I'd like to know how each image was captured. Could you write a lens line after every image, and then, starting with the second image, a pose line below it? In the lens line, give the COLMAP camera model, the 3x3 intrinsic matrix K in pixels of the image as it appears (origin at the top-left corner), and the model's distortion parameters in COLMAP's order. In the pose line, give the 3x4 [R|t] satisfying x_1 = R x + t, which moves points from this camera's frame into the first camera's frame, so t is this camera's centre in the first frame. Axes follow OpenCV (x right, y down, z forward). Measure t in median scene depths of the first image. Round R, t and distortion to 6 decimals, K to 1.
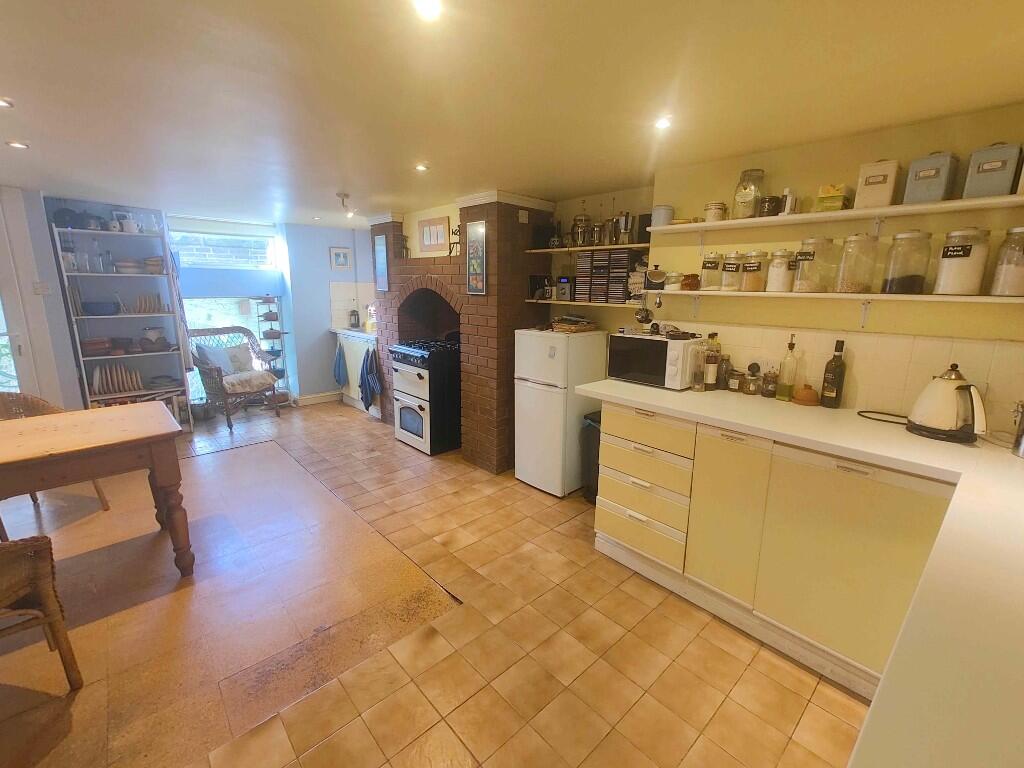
lens RADIAL K [[447.9, 0, 510.5], [0, 447.9, 380.8], [0, 0, 1]] dist [0.002808, 0.000715]
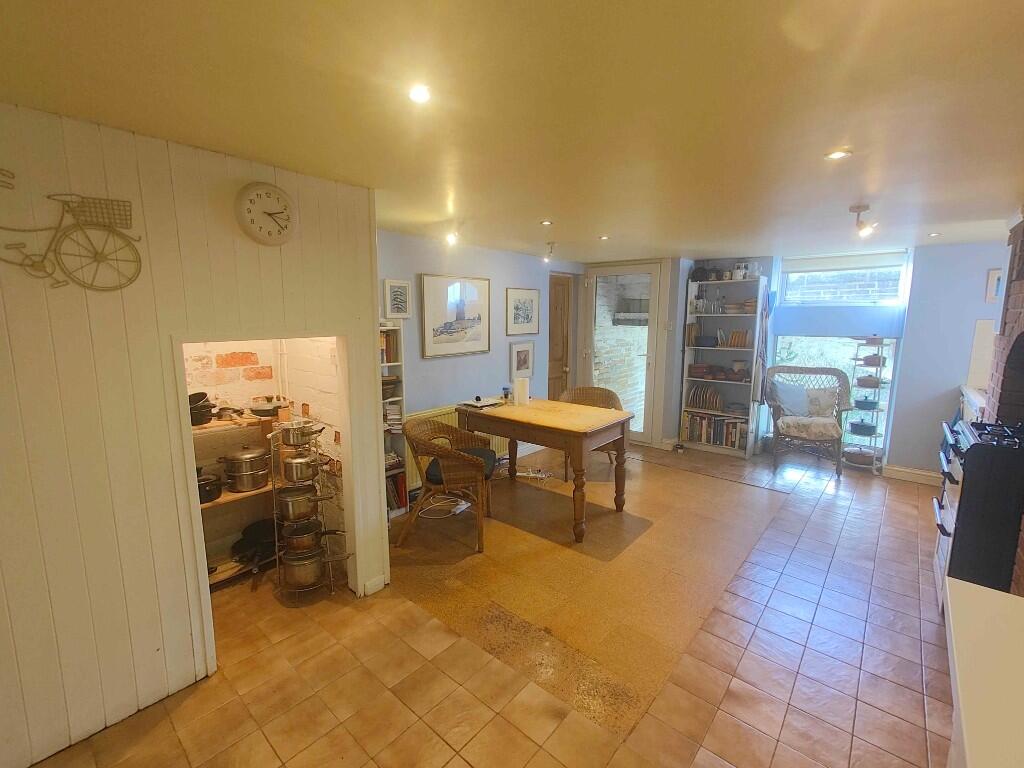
lens RADIAL K [[447.9, 0, 511.1], [0, 447.9, 380.9], [0, 0, 1]] dist [0.002808, 0.000715]
pose [[0.114496, 0.132302, -0.984574, 0.257926], [-0.209213, 0.972076, 0.106293, -0.065546], [0.971144, 0.193815, 0.138978, 0.283362]]
